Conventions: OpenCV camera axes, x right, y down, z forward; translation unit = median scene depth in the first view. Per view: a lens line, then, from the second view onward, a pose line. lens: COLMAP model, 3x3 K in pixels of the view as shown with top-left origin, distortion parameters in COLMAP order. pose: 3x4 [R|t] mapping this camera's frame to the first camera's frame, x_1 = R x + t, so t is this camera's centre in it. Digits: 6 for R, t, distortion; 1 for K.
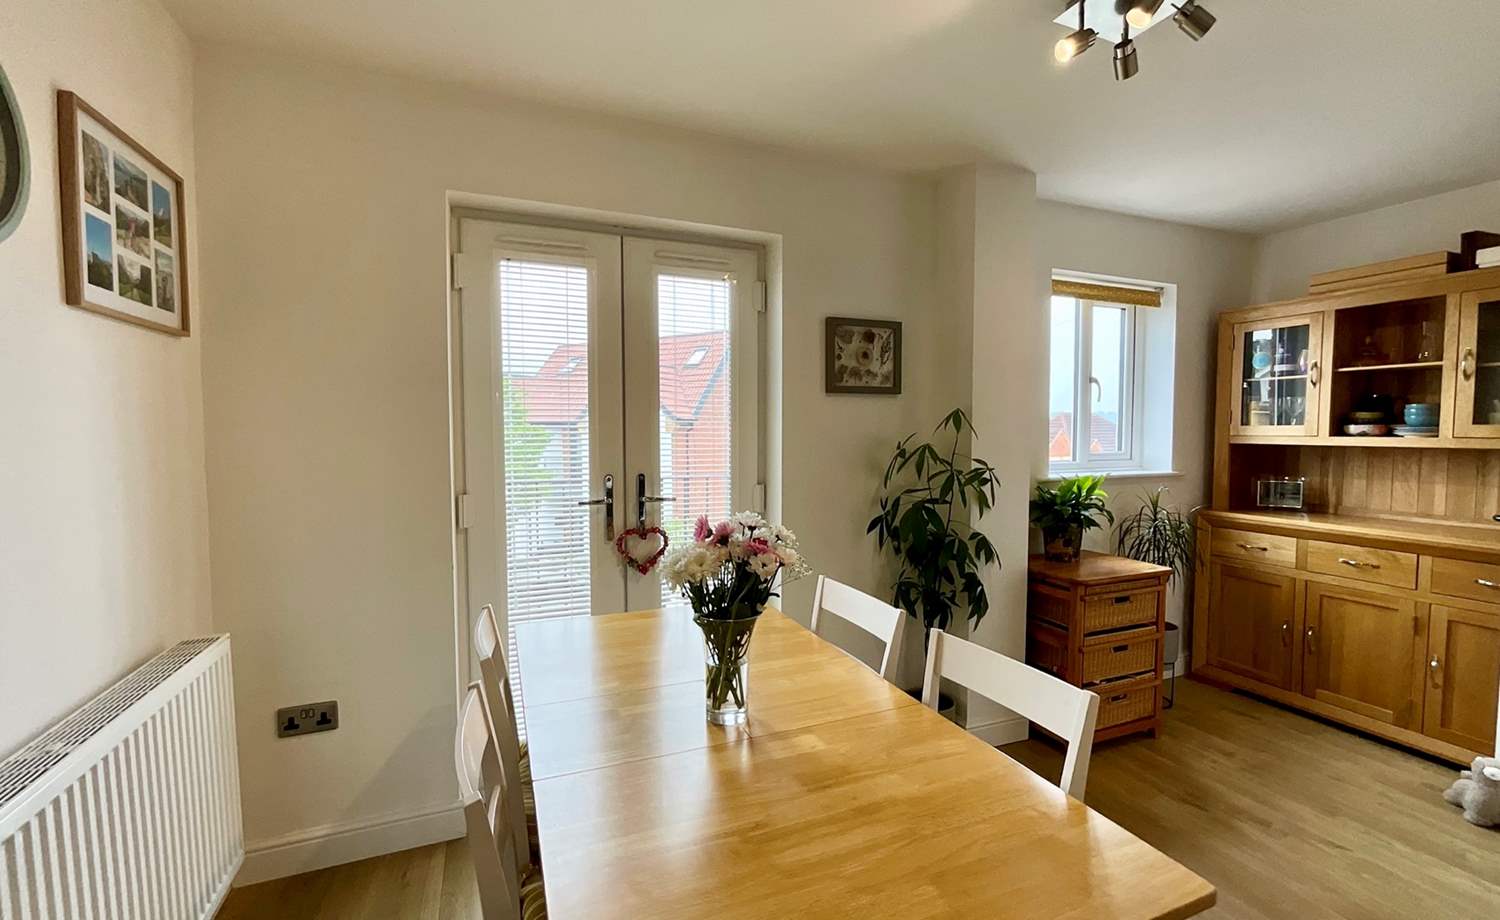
lens RADIAL K [[644.6, 0, 769.4], [0, 644.6, 465.8], [0, 0, 1]] dist [0.001267, 0.000374]
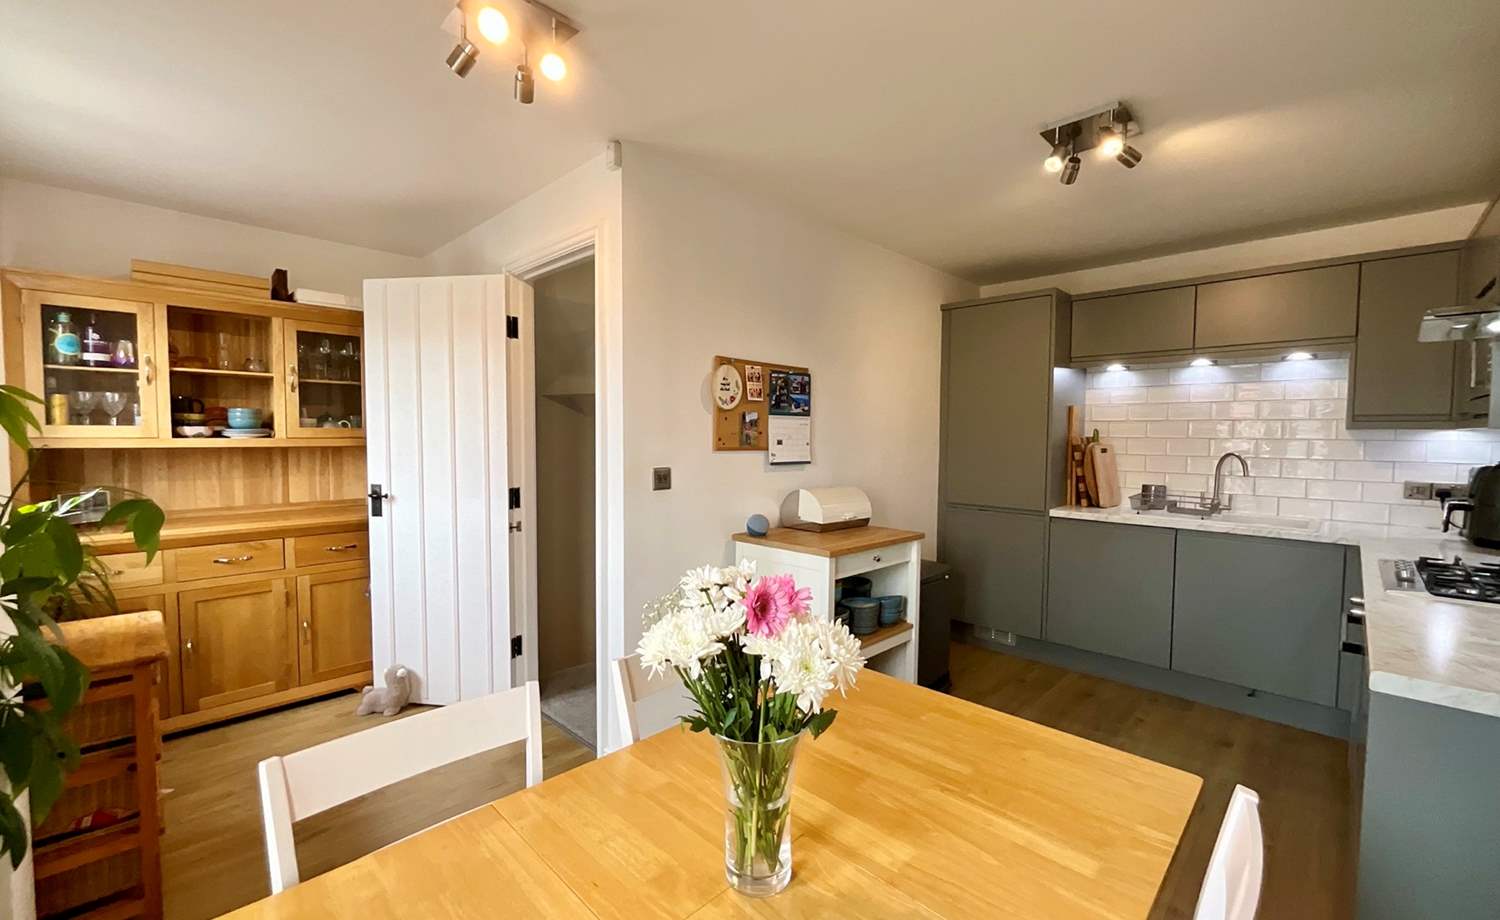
lens RADIAL K [[611.2, 0, 745.9], [0, 611.2, 461.4], [0, 0, 1]] dist [-0.003434, 0.000716]
pose [[-0.373648, -0.048312, 0.926312, -0.327520], [0.042517, 0.996701, 0.069133, -0.043411], [-0.926596, 0.065215, -0.370361, 0.640410]]
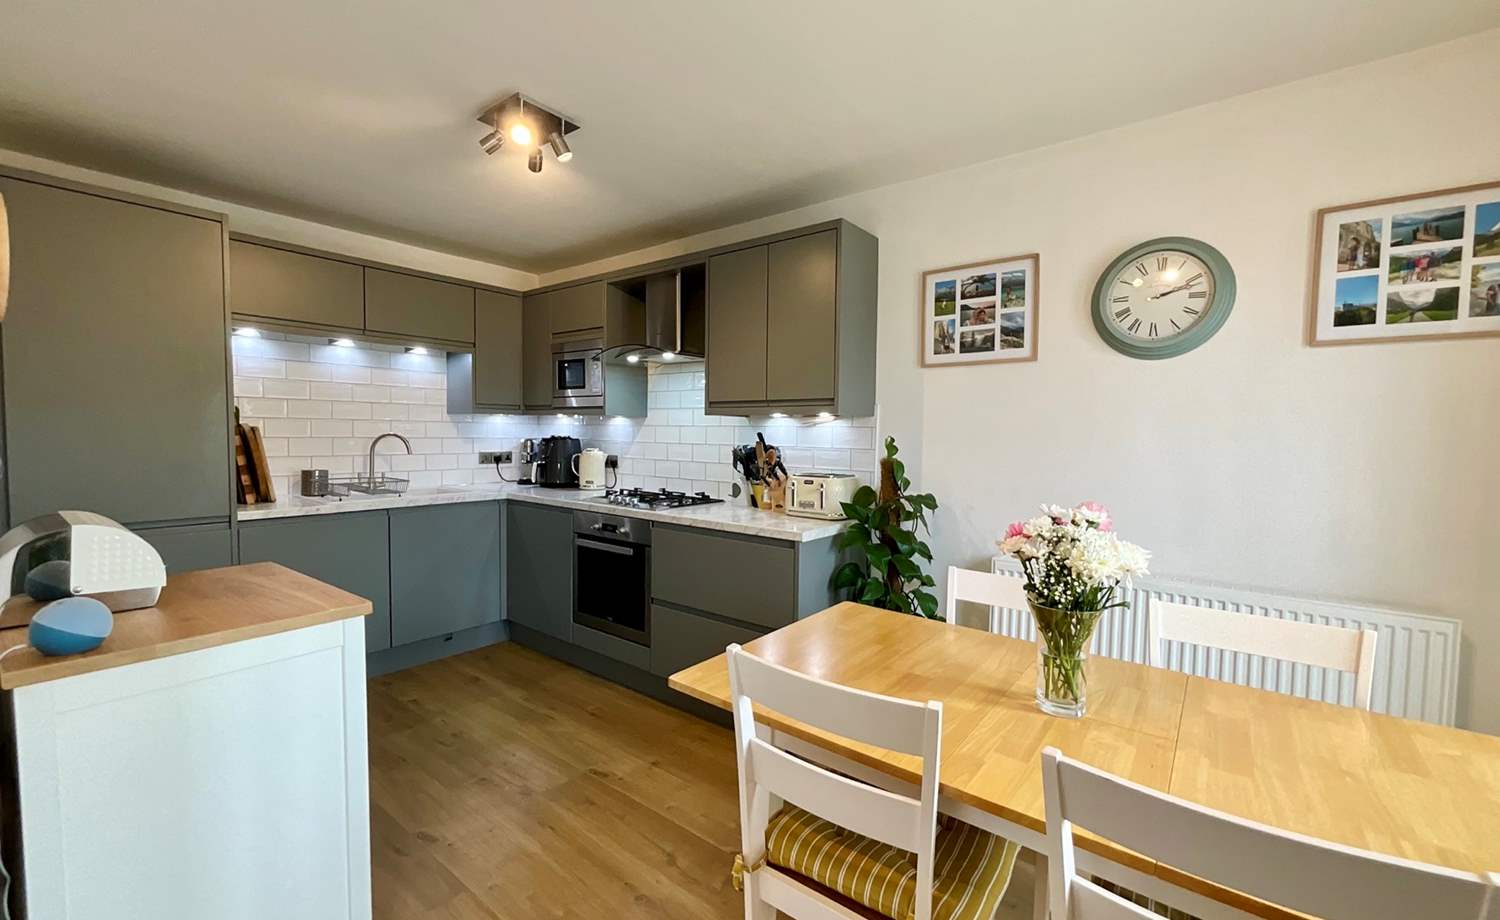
lens RADIAL K [[611.2, 0, 745.9], [0, 611.2, 461.4], [0, 0, 1]] dist [-0.003434, 0.000716]
pose [[-0.880131, 0.010533, -0.474615, 0.398036], [-0.038975, 0.994776, 0.094353, -0.028139], [0.473129, 0.101541, -0.875122, 0.807982]]
